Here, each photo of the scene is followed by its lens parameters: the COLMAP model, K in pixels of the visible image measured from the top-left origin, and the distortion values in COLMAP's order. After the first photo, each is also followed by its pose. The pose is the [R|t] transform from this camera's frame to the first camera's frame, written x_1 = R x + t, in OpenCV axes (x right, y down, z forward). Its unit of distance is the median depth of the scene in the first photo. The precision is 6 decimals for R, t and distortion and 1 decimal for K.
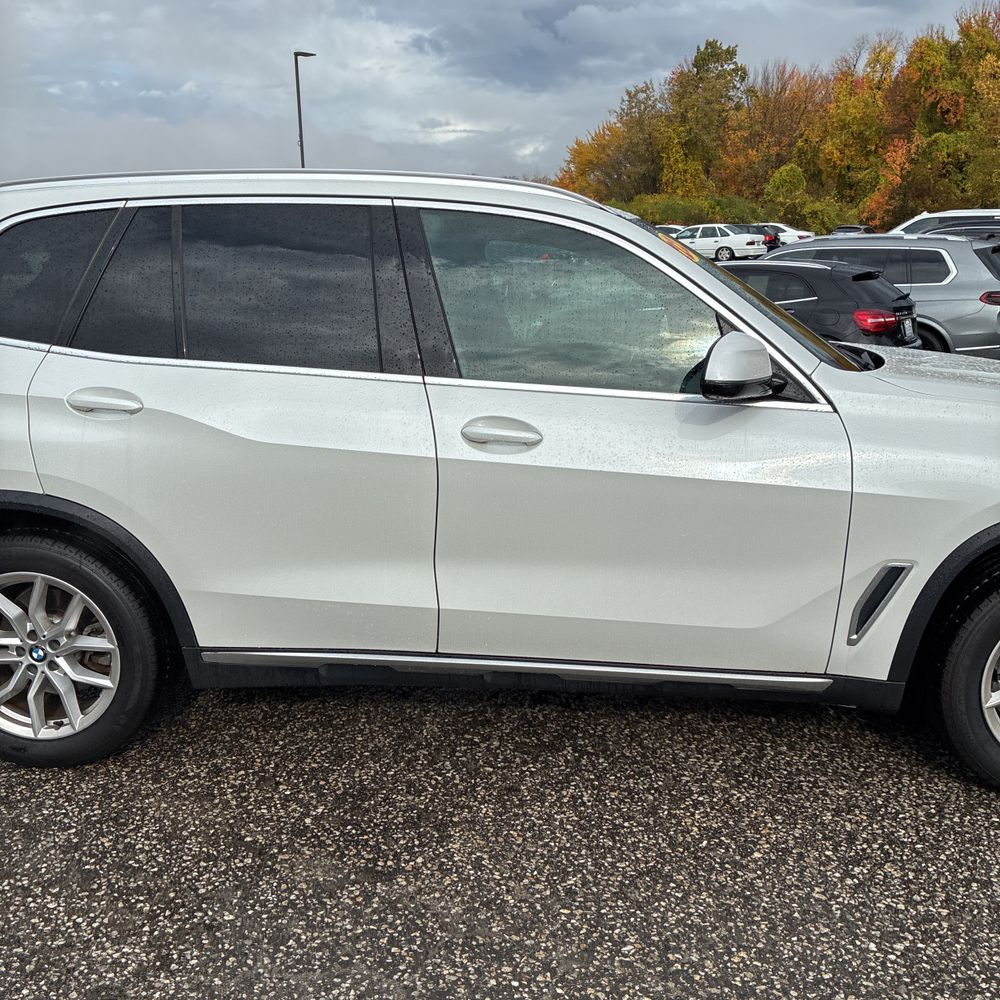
lens RADIAL K [[1002.8, 0, 501.6], [0, 1002.8, 501.5], [0, 0, 1]] dist [0.017065, 0.000000]
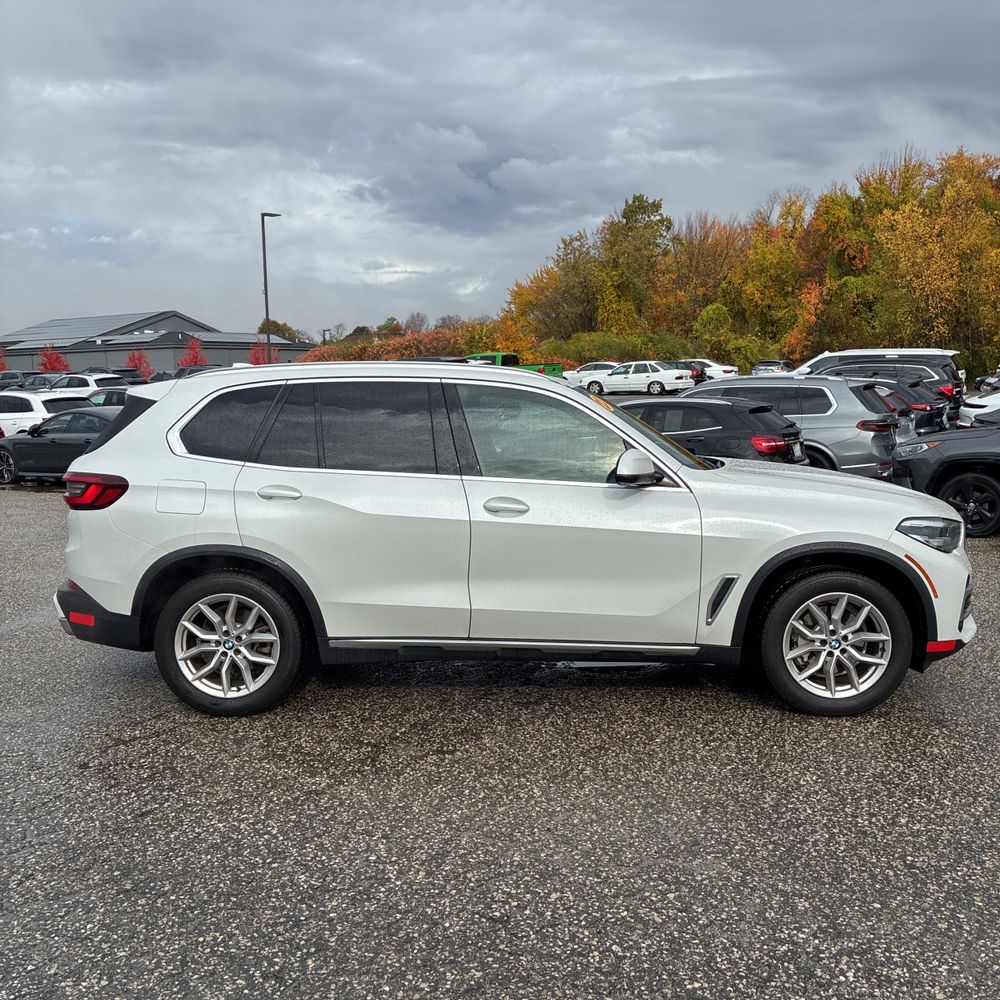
lens RADIAL K [[1002.8, 0, 472.8], [0, 1002.8, 474.4], [0, 0, 1]] dist [0.017065, 0.000000]
pose [[0.999554, -0.013753, 0.026516, -0.097239], [0.017663, 0.988012, -0.153365, 0.136293], [-0.024089, 0.153765, 0.987814, -0.707909]]
